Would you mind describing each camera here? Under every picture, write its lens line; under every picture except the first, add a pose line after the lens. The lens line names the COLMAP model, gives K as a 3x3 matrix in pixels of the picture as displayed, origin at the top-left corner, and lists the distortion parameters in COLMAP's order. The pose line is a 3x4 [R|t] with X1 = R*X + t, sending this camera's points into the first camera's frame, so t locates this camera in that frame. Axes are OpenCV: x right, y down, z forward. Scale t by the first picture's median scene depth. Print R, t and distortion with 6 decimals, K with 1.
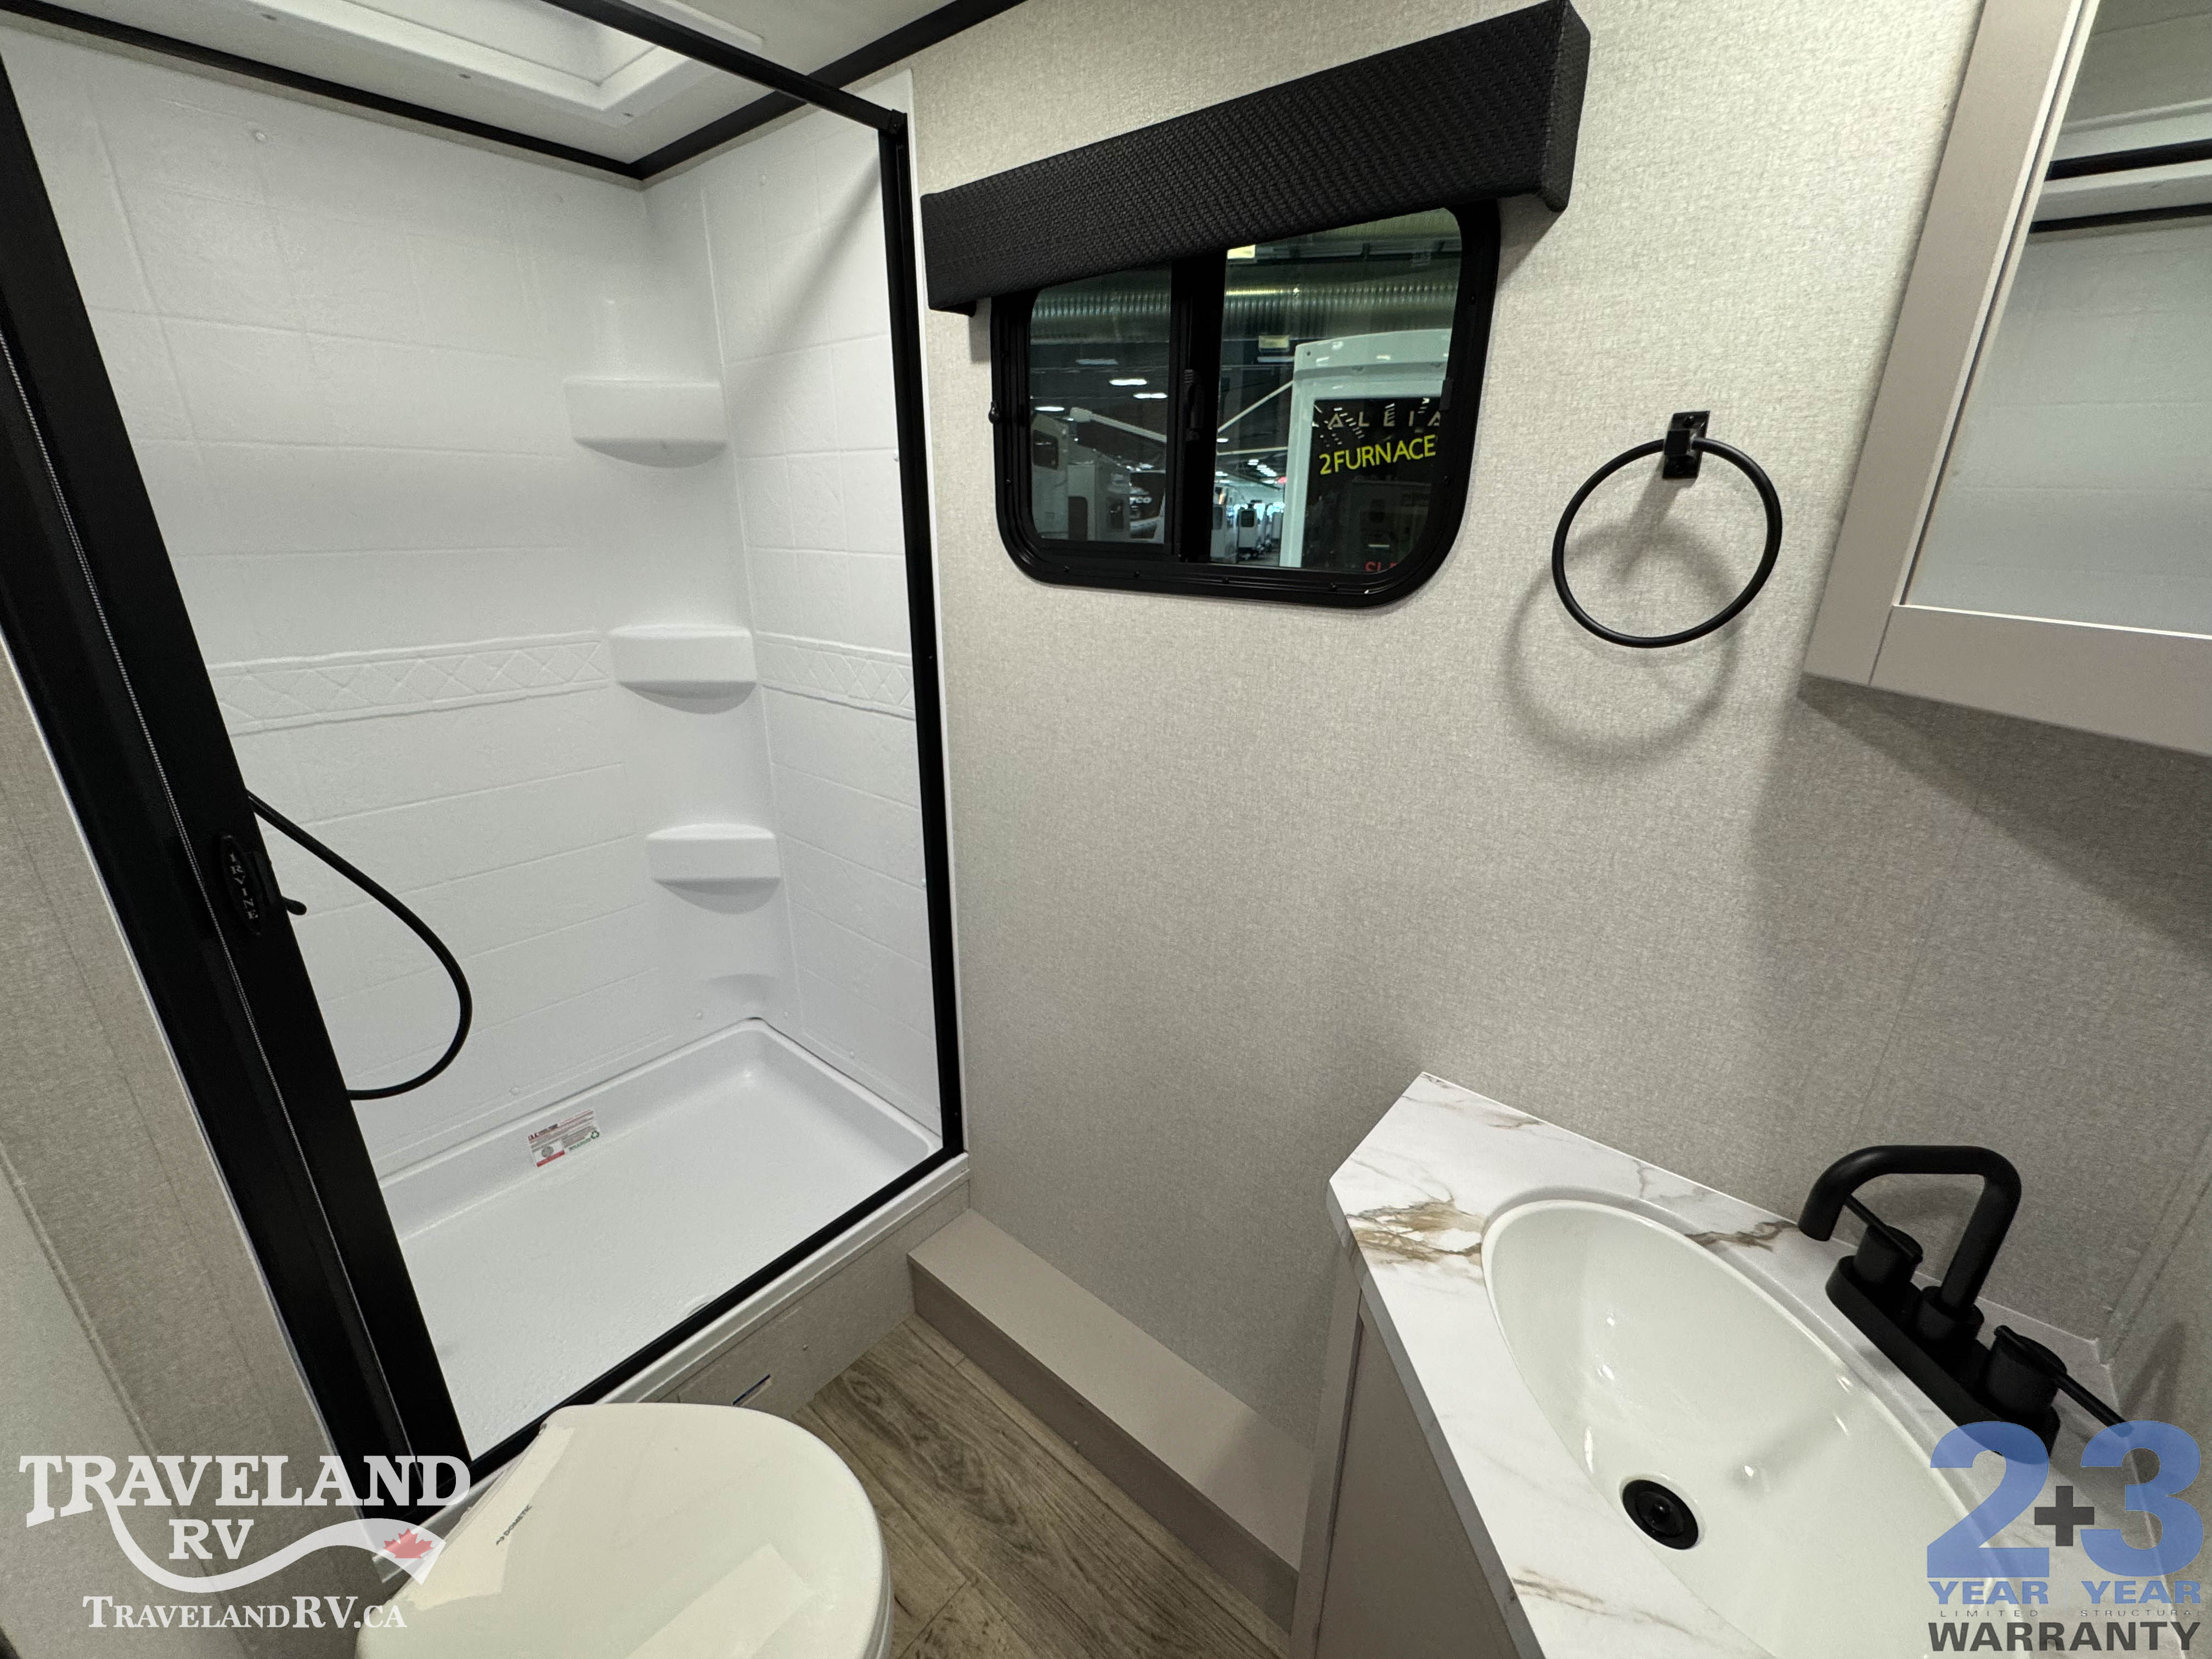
lens RADIAL K [[884.1, 0, 1107.8], [0, 884.1, 828.5], [0, 0, 1]] dist [-0.004072, 0.000093]
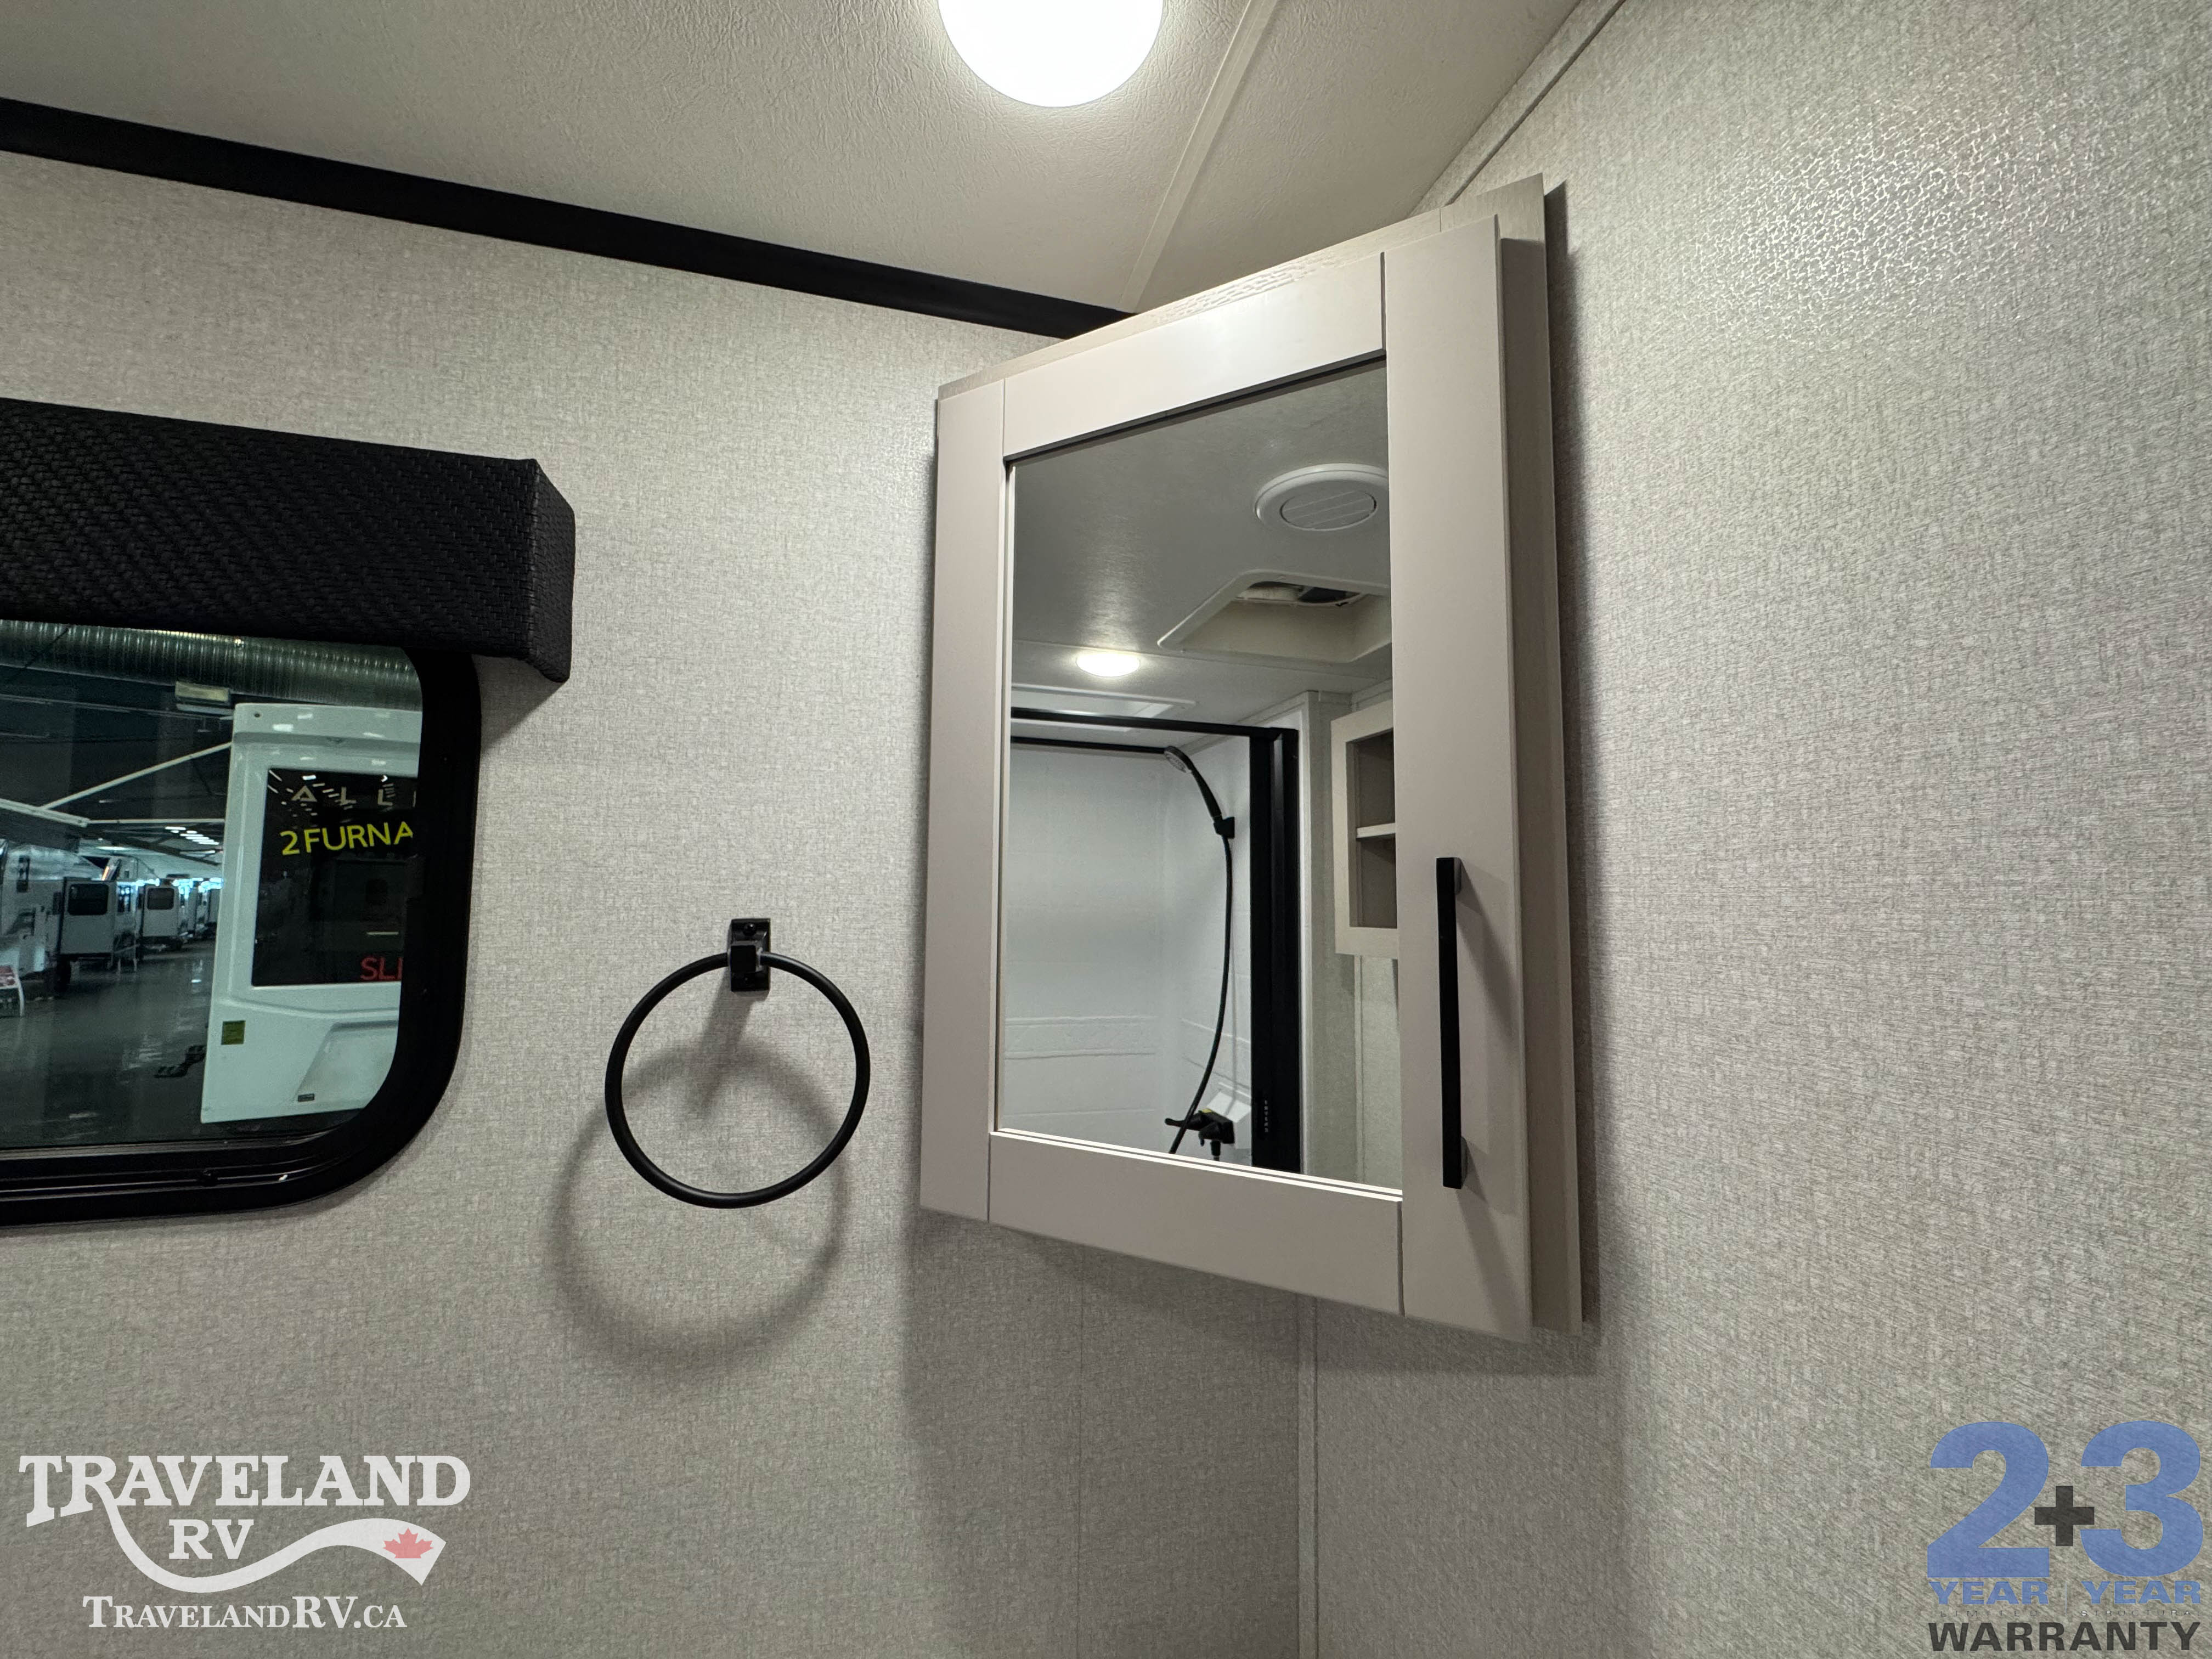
lens RADIAL K [[884.1, 0, 1107.8], [0, 884.1, 828.5], [0, 0, 1]] dist [-0.004072, 0.000093]
pose [[0.566920, 0.055573, 0.821896, 0.133838], [0.277628, 0.926463, -0.254143, -0.220156], [-0.775580, 0.372260, 0.509801, 0.236573]]
